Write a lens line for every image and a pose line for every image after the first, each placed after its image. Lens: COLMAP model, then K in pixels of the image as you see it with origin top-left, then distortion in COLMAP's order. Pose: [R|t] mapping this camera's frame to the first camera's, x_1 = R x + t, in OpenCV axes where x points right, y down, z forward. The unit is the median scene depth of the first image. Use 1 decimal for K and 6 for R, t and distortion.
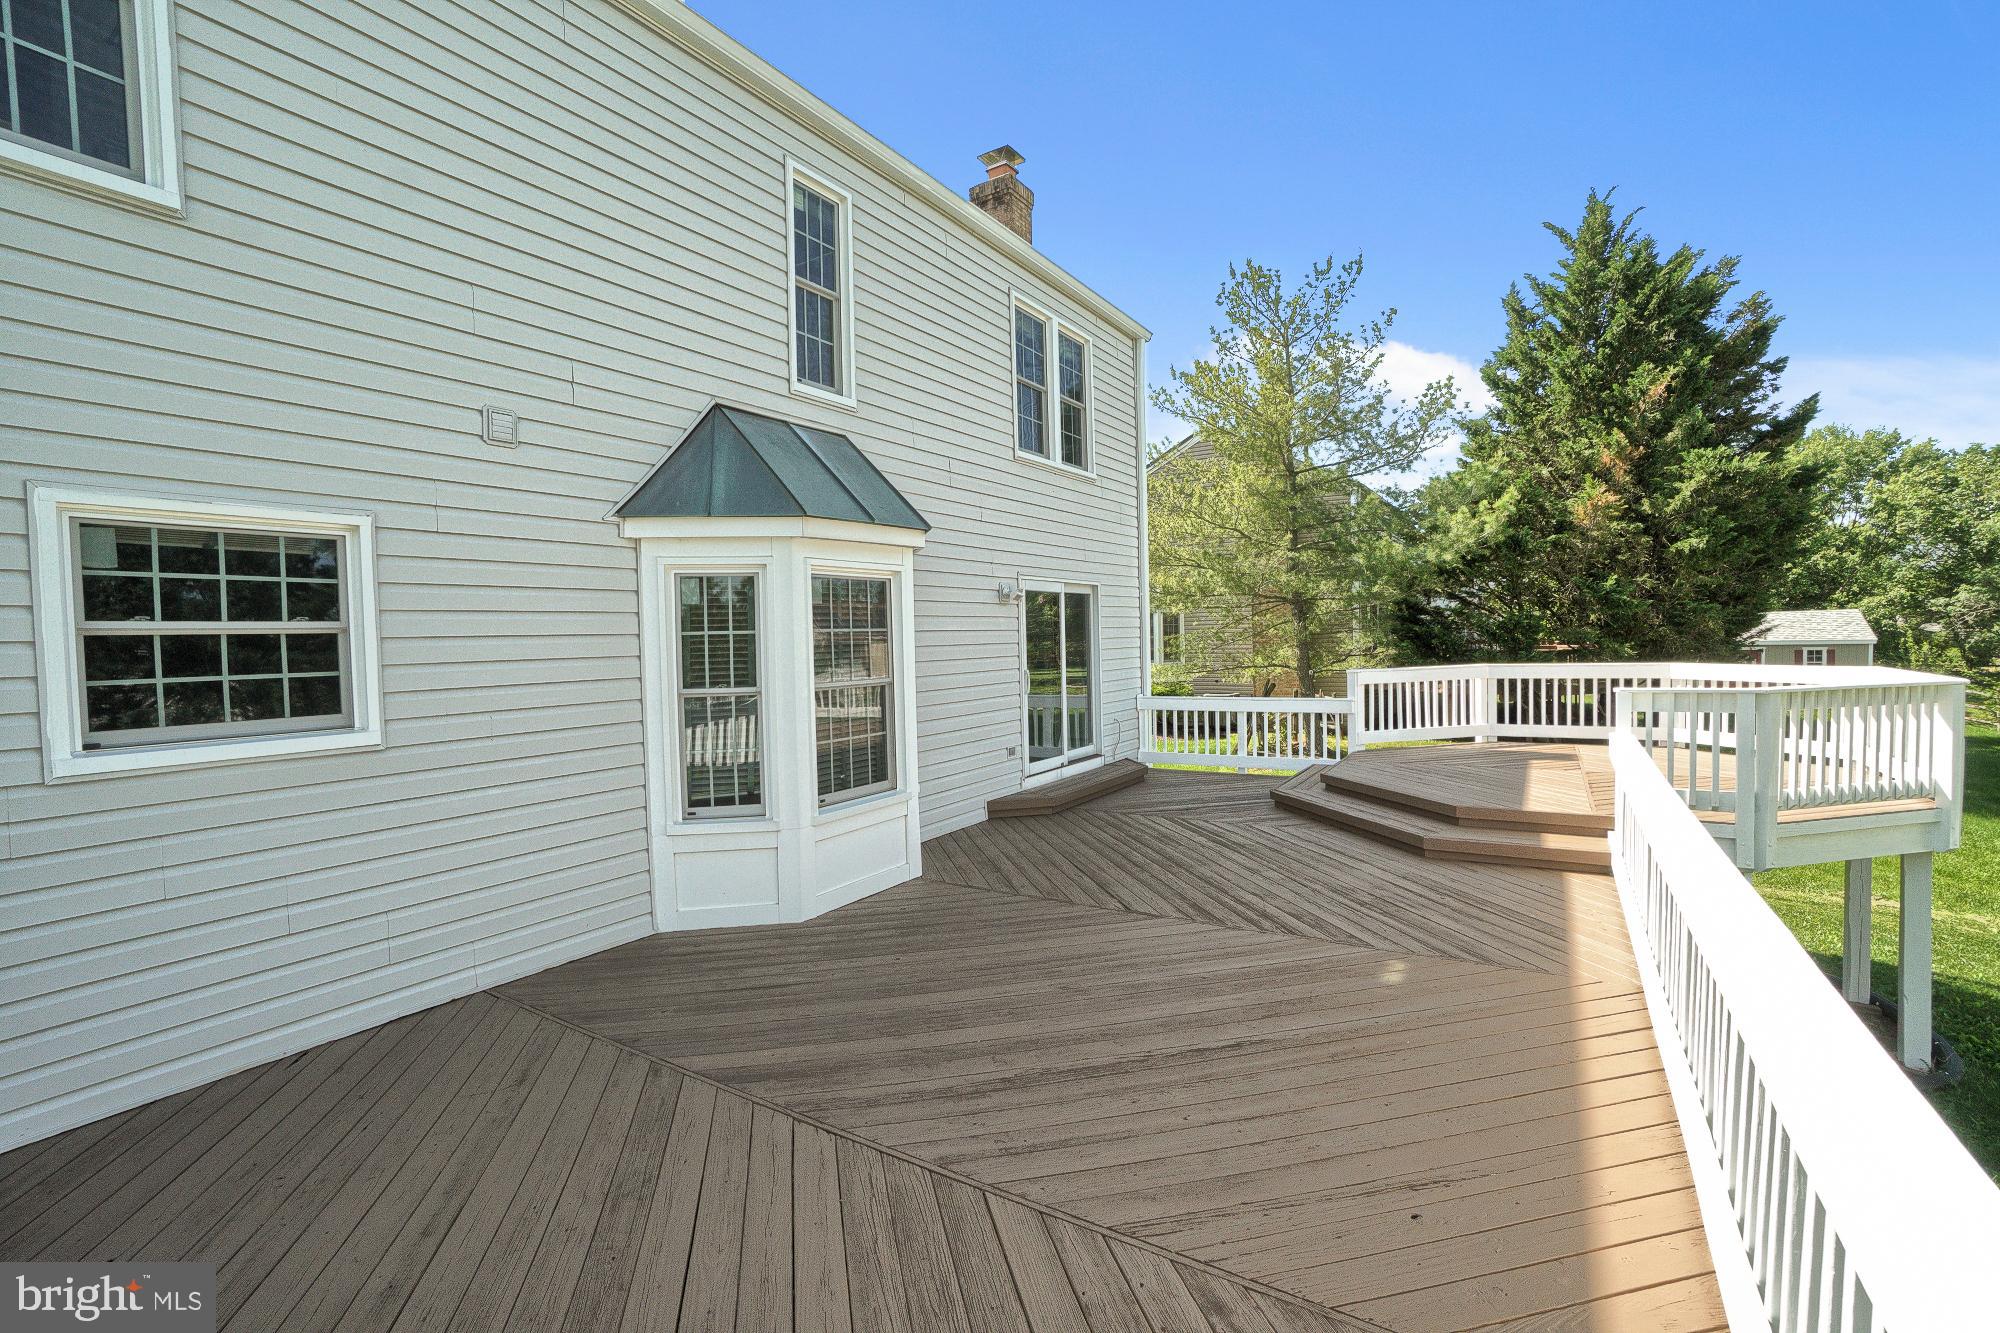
lens RADIAL K [[875.0, 0, 1000.0], [0, 875.0, 666.5], [0, 0, 1]] dist [-0.041251, 0.000055]
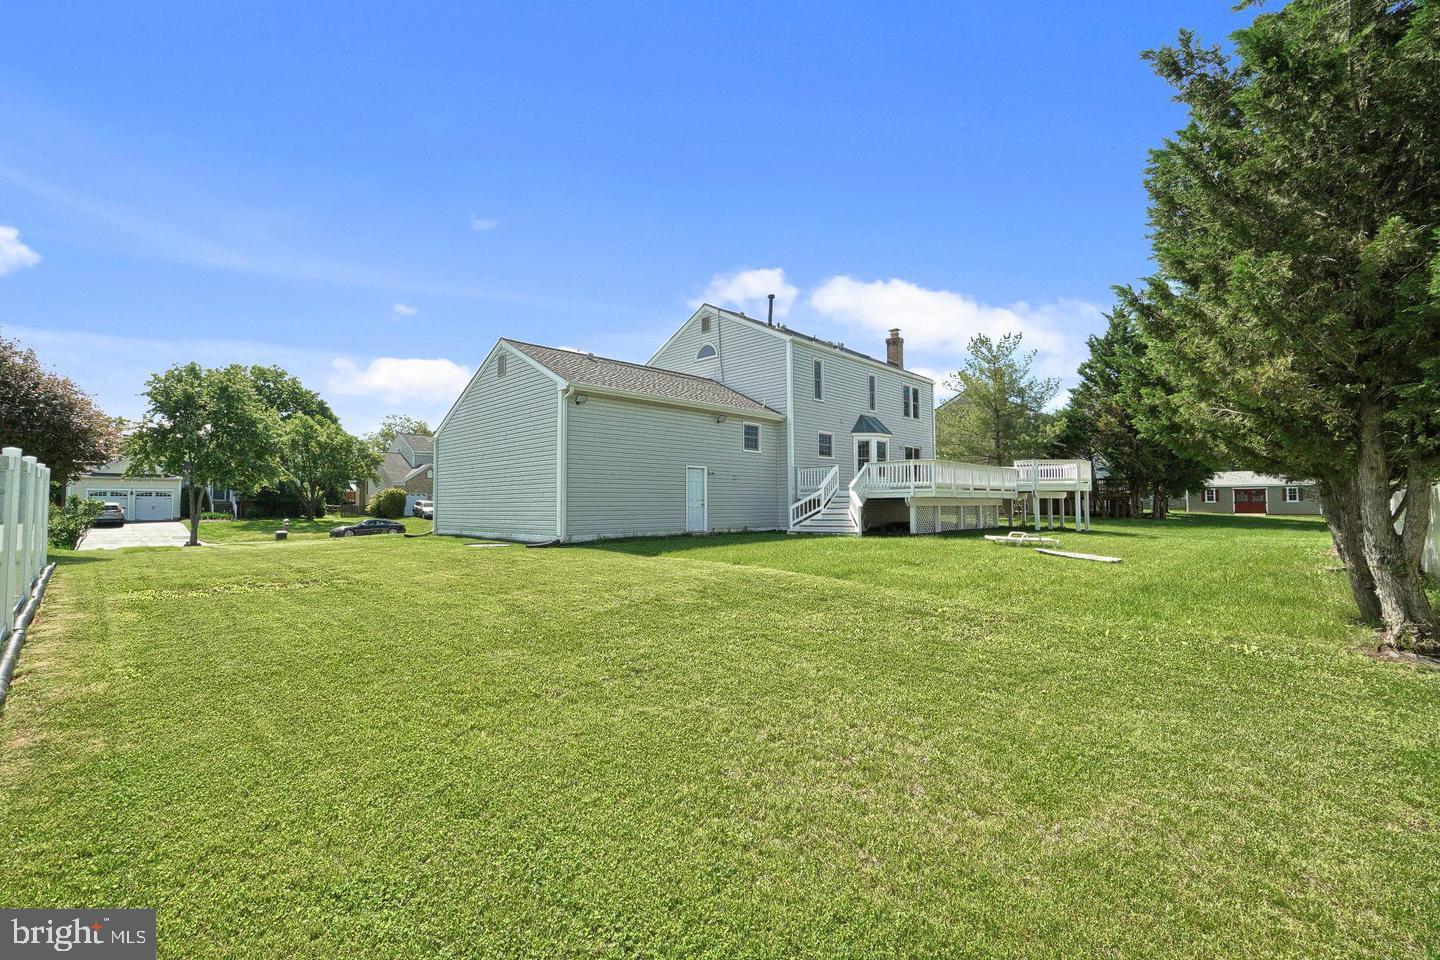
lens RADIAL K [[630.0, 0, 720.0], [0, 630.0, 480.0], [0, 0, 1]] dist [-0.041251, 0.000055]
pose [[0.980505, 0.011005, -0.196186, -0.378953], [-0.025279, 0.997198, -0.070403, 0.470642], [0.194862, 0.073990, 0.978036, -3.283769]]
